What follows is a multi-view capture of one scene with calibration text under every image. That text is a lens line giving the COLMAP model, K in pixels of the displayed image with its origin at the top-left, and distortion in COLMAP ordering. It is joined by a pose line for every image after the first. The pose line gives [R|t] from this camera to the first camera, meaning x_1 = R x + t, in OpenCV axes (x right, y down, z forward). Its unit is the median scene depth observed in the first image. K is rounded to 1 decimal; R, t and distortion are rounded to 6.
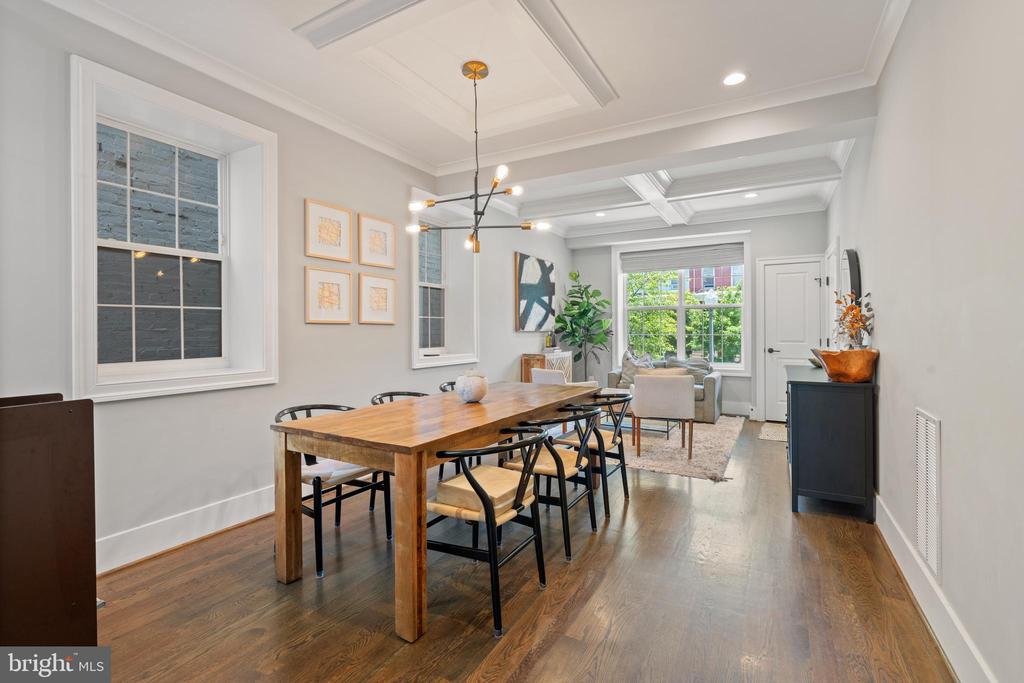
lens RADIAL K [[462.4, 0, 509.1], [0, 462.4, 331.0], [0, 0, 1]] dist [-0.004615, 0.001864]
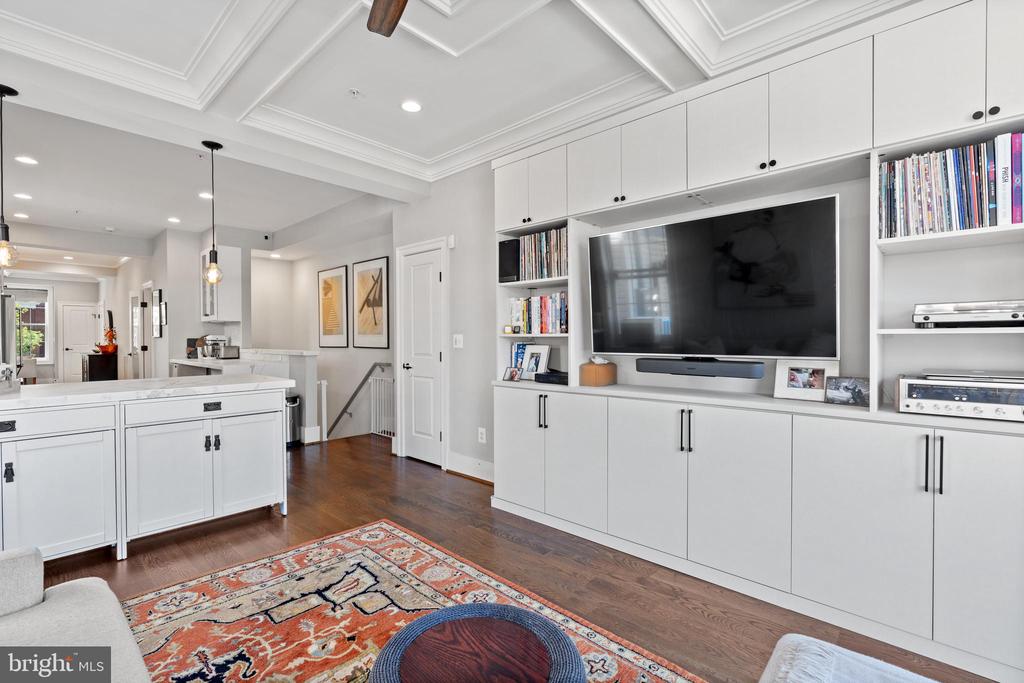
lens RADIAL K [[462.4, 0, 509.2], [0, 462.4, 340.4], [0, 0, 1]] dist [-0.004615, 0.001864]
pose [[0.226306, -0.003805, 0.974049, -0.848530], [0.002745, 0.999991, 0.003268, 0.003905], [-0.974052, 0.001934, 0.226314, -1.178325]]
